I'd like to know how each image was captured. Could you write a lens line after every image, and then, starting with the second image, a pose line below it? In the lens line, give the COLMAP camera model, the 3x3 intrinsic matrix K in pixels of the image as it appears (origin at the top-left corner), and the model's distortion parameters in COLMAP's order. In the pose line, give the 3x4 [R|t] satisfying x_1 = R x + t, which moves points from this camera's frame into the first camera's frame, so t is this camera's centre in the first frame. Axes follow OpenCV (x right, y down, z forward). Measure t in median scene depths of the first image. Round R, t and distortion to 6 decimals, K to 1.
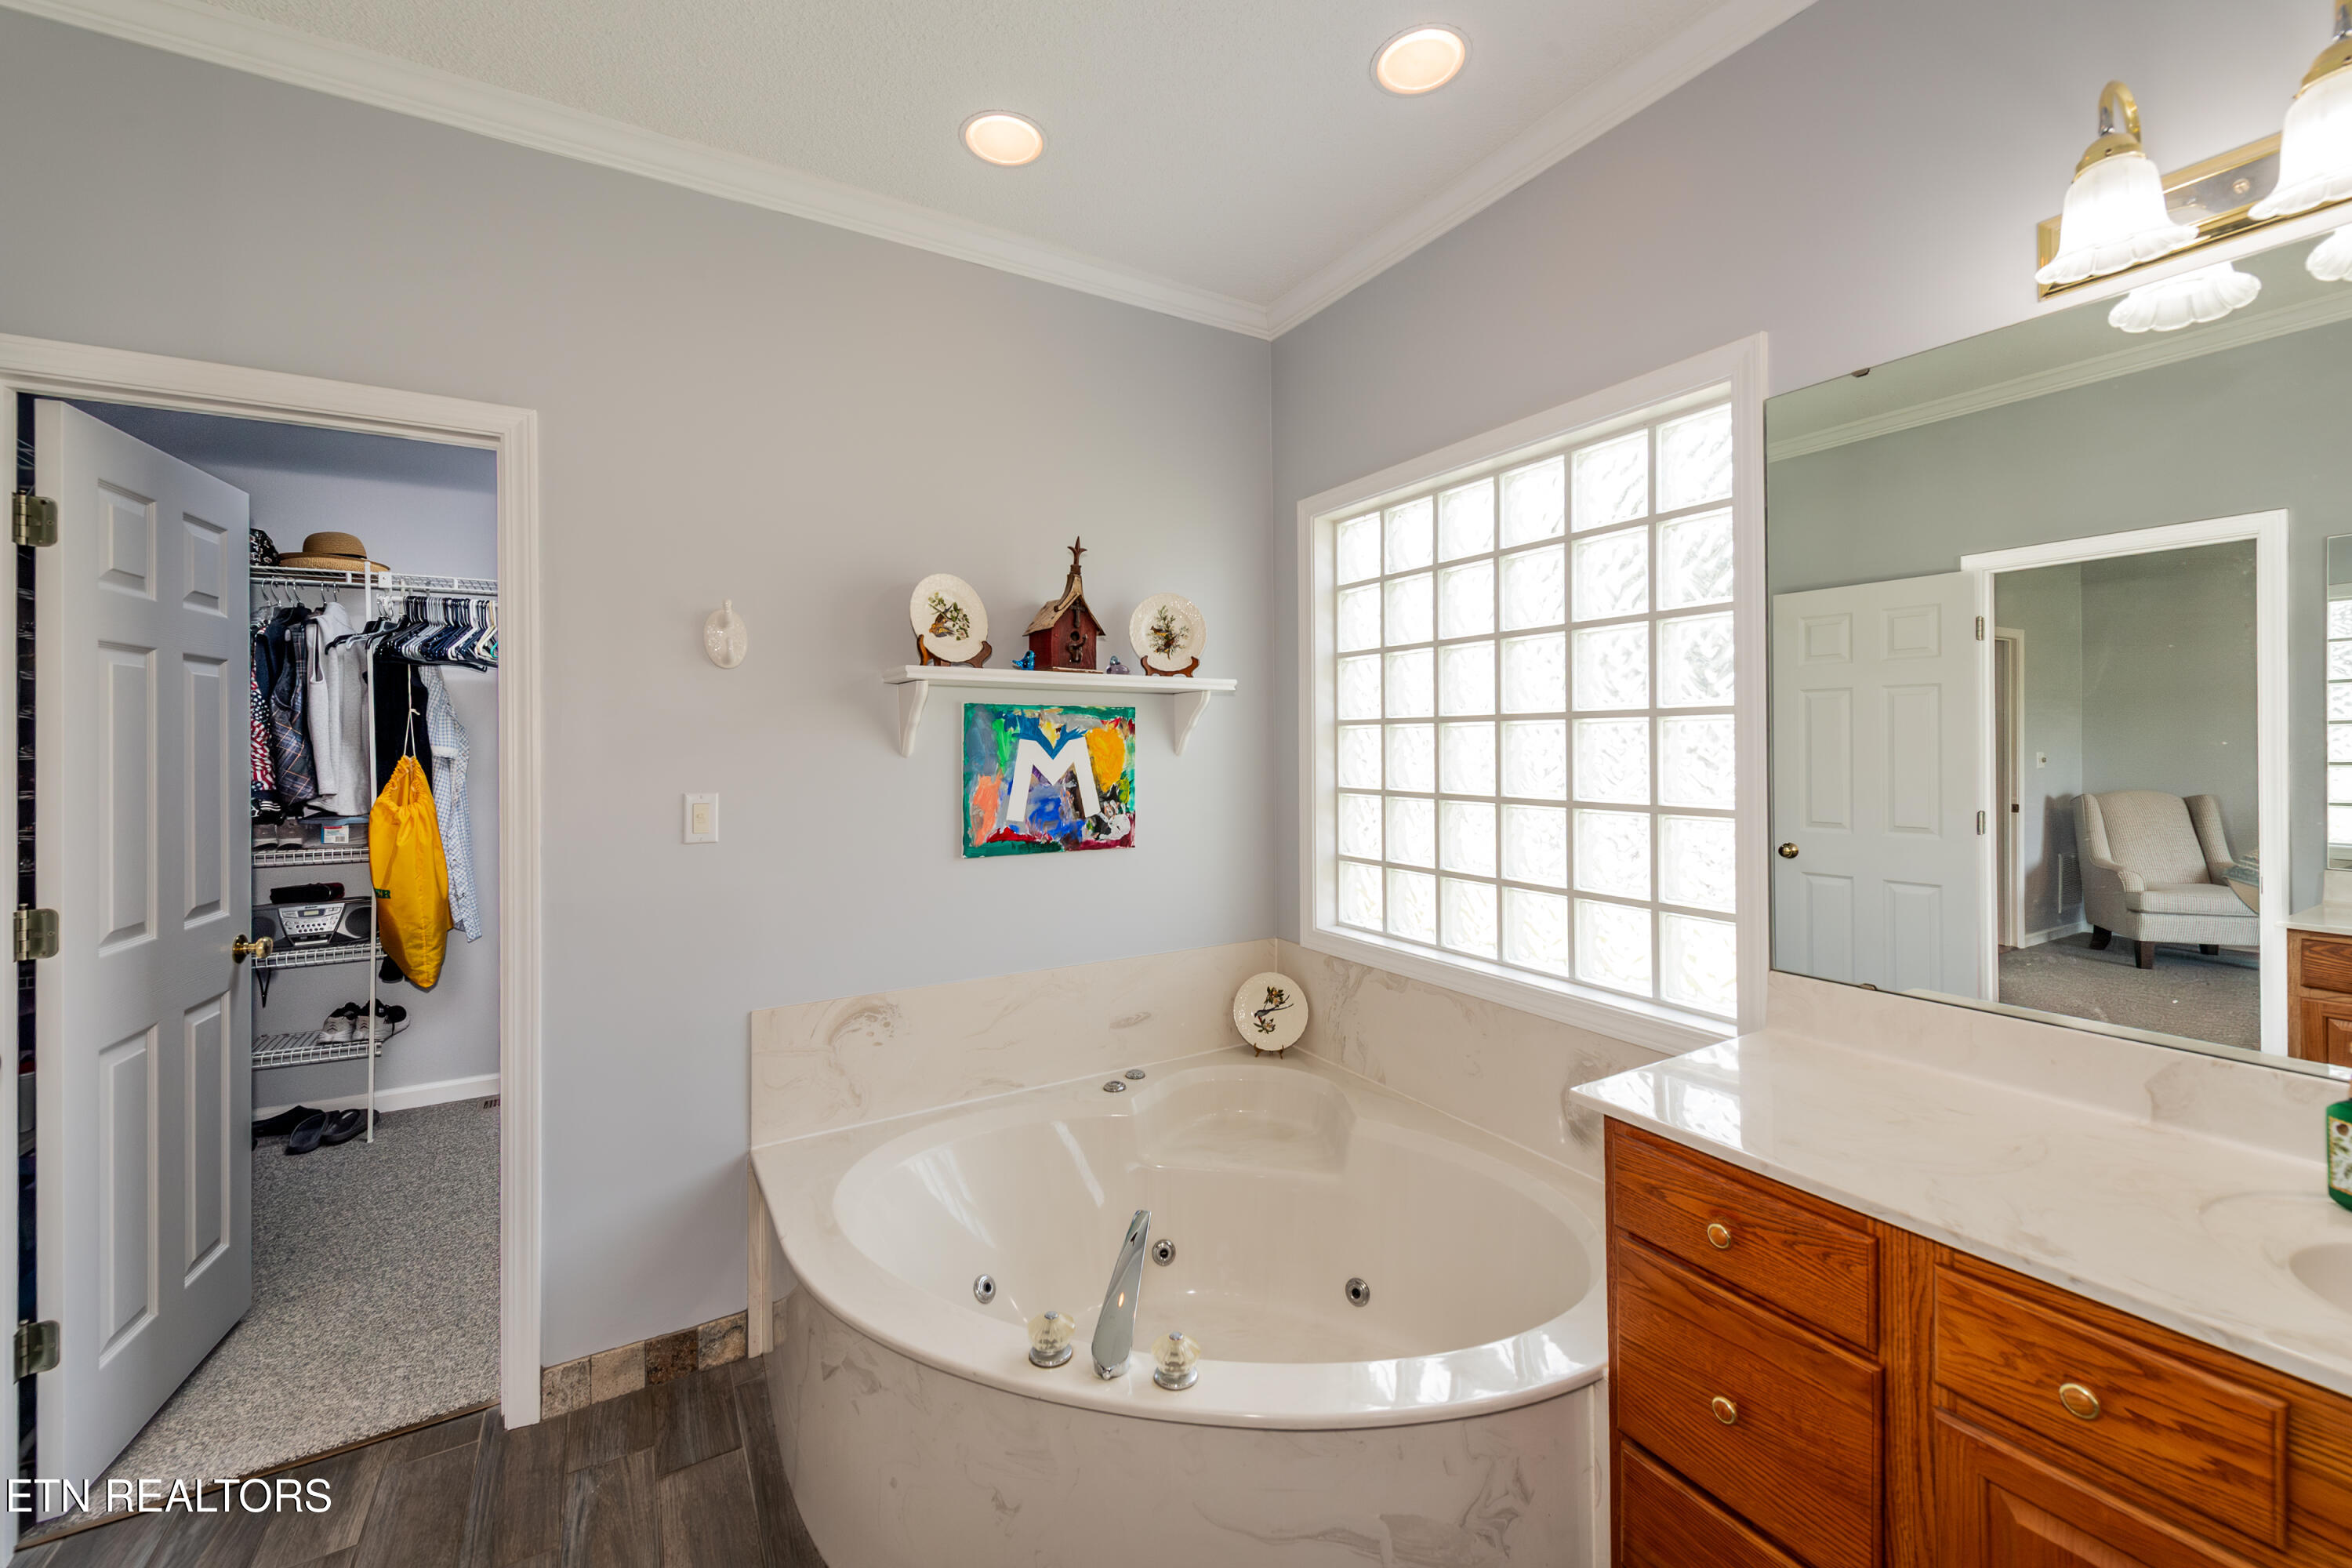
lens RADIAL K [[933.7, 0, 1172.5], [0, 933.7, 760.2], [0, 0, 1]] dist [0.000460, -0.000052]
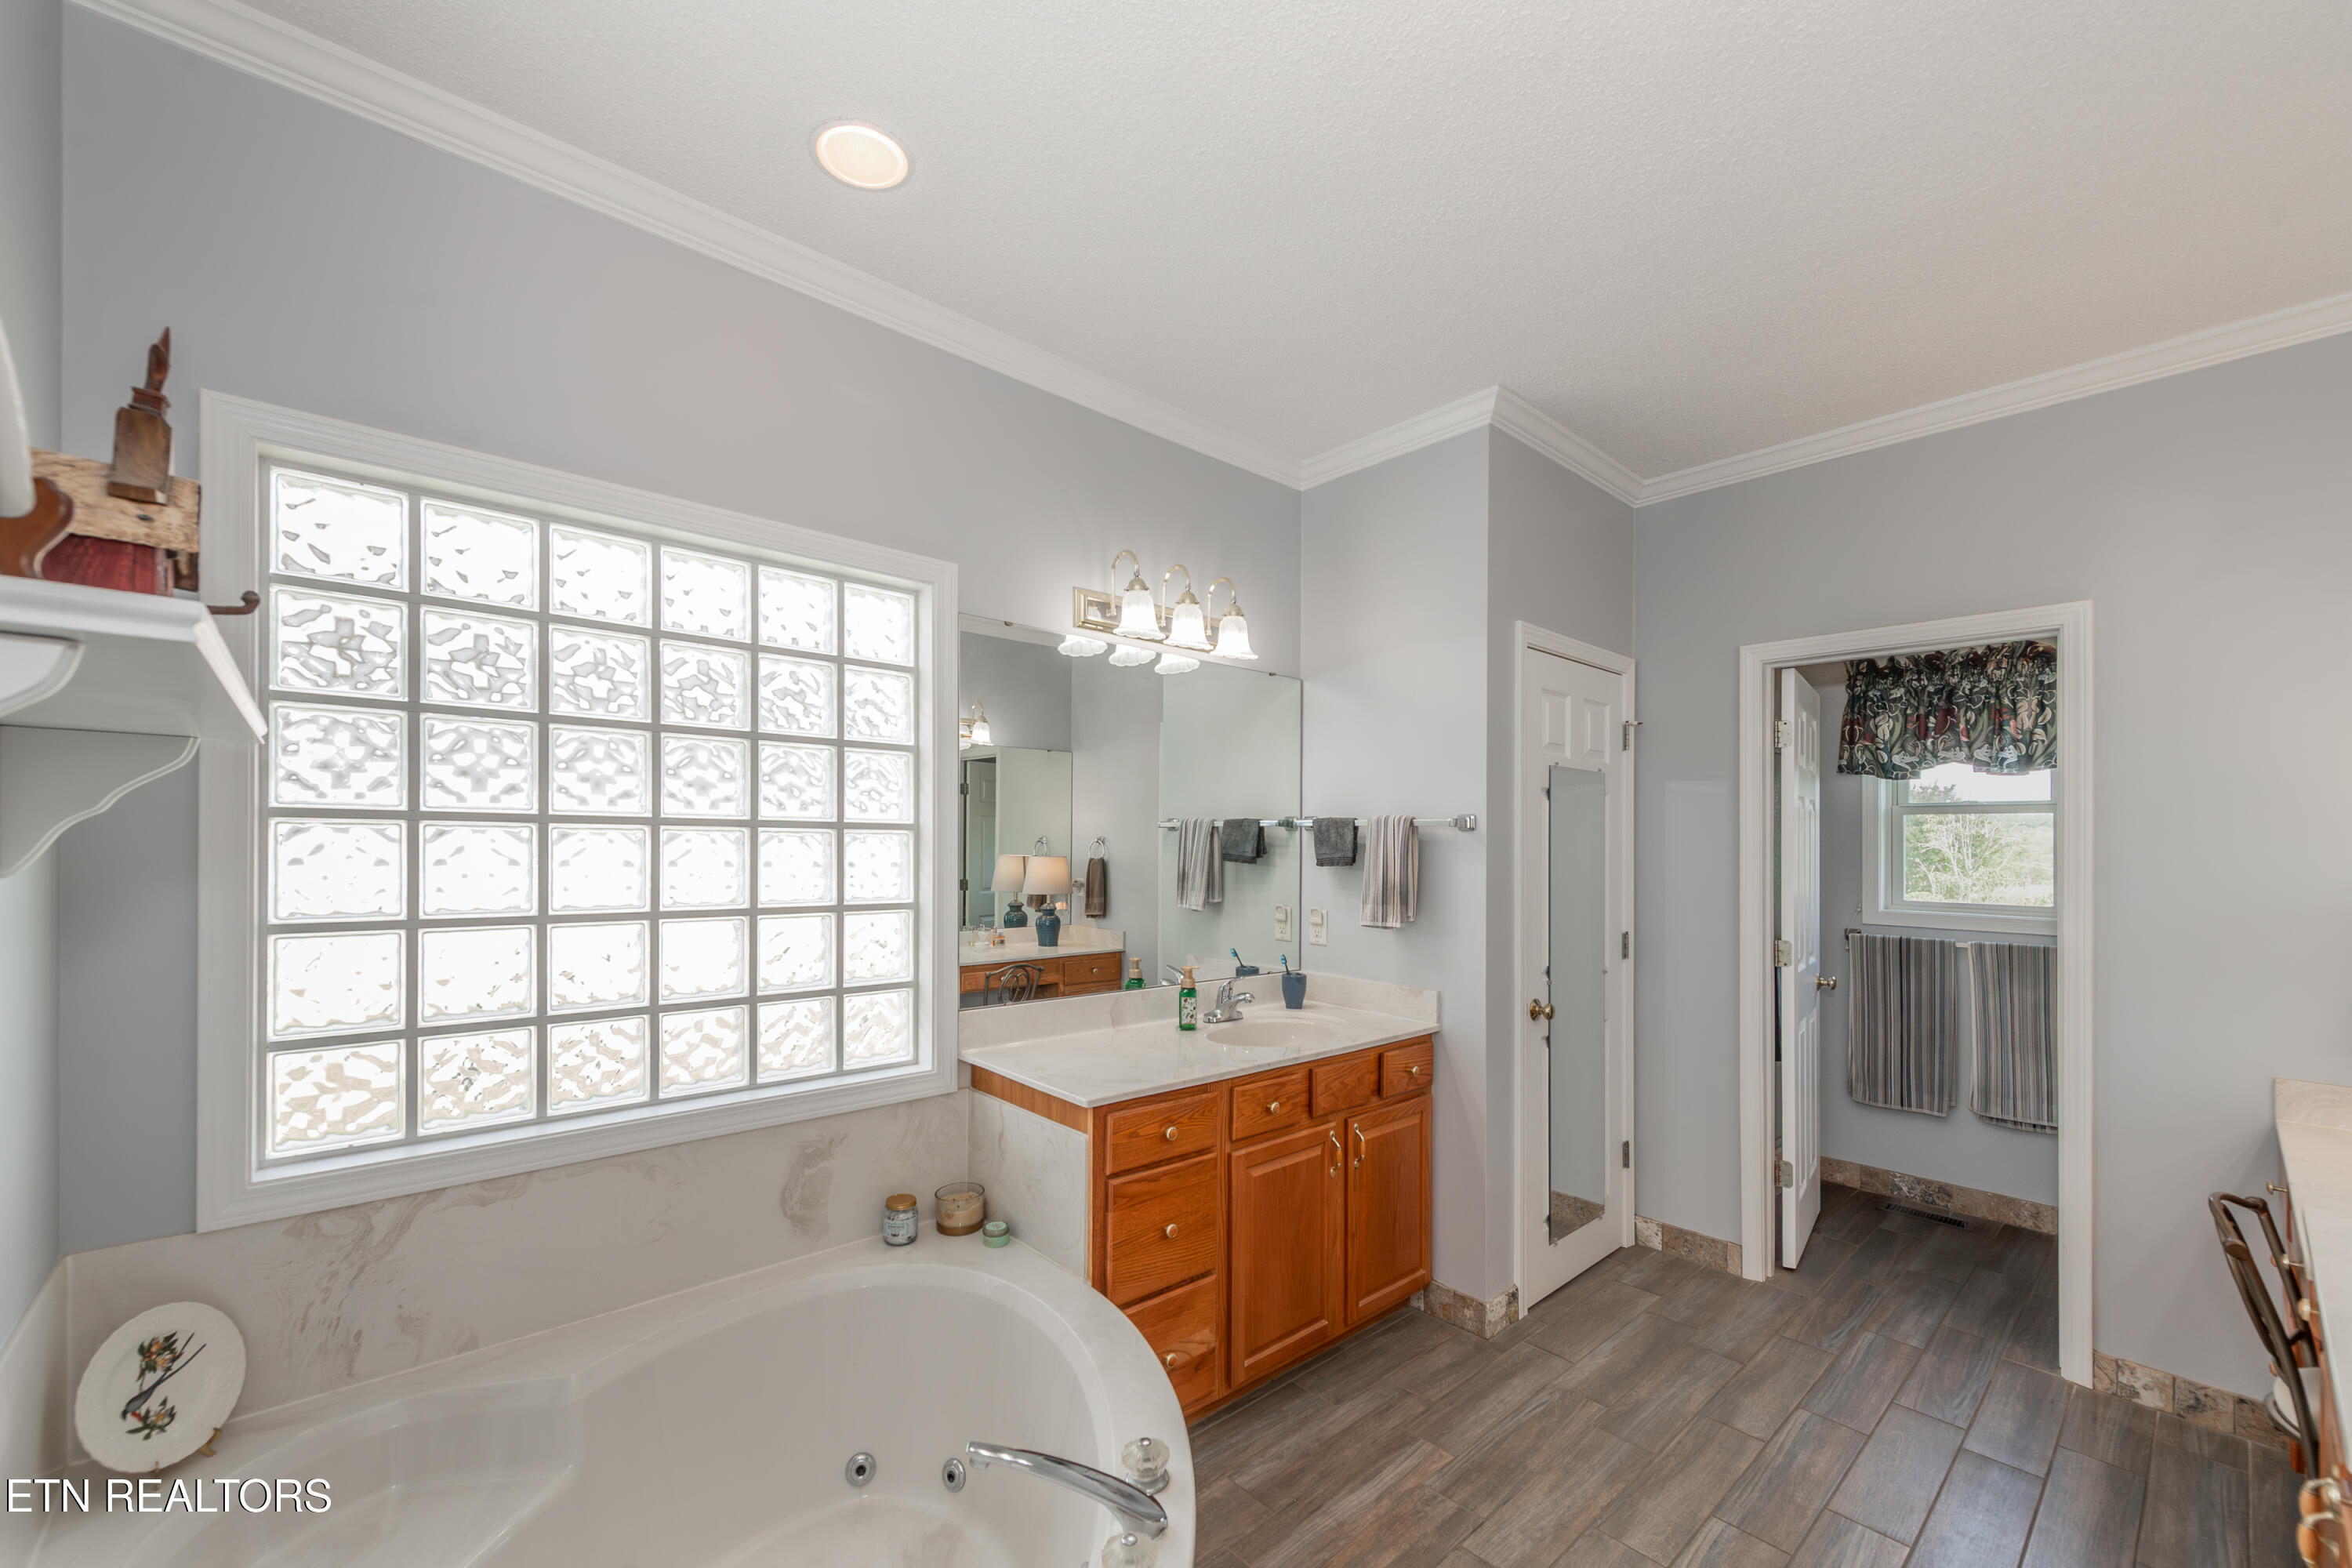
lens RADIAL K [[950.2, 0, 1177.7], [0, 950.2, 835.7], [0, 0, 1]] dist [-0.002398, -0.000589]
pose [[-0.213587, 0.012888, 0.976839, -0.547414], [0.002333, 0.999917, -0.012683, -0.016717], [-0.976921, -0.000430, -0.213599, 0.630405]]
